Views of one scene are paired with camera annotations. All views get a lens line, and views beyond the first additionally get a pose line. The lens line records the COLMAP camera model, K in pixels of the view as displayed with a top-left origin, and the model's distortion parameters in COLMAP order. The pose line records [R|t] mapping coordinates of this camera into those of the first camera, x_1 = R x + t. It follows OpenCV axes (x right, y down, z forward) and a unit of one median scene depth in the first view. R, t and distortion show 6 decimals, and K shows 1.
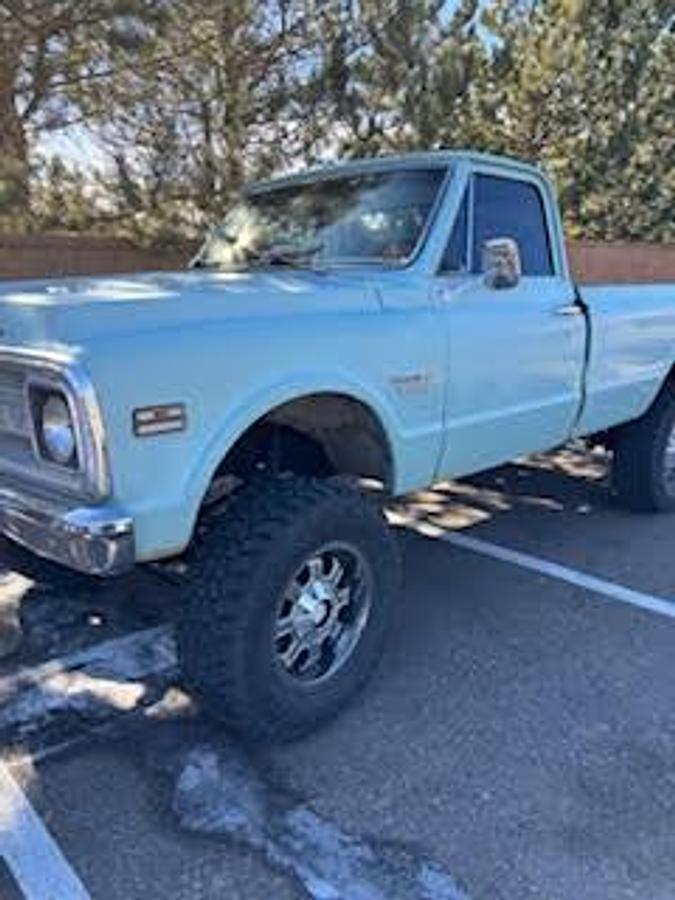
lens RADIAL K [[708.3, 0, 365.6], [0, 708.3, 437.6], [0, 0, 1]] dist [0.000467, -0.001270]
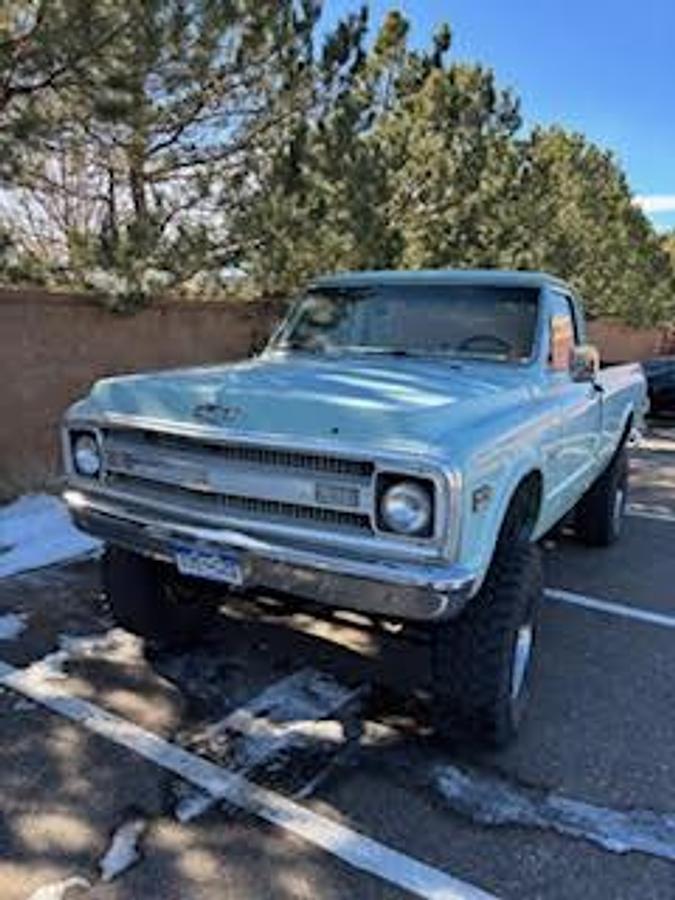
lens RADIAL K [[692.5, 0, 337.9], [0, 692.5, 445.9], [0, 0, 1]] dist [-0.000543, -0.002420]
pose [[0.965982, -0.008751, 0.258460, -0.632723], [0.020871, 0.998805, -0.044187, -0.051073], [-0.257765, 0.048079, 0.965011, -0.114779]]
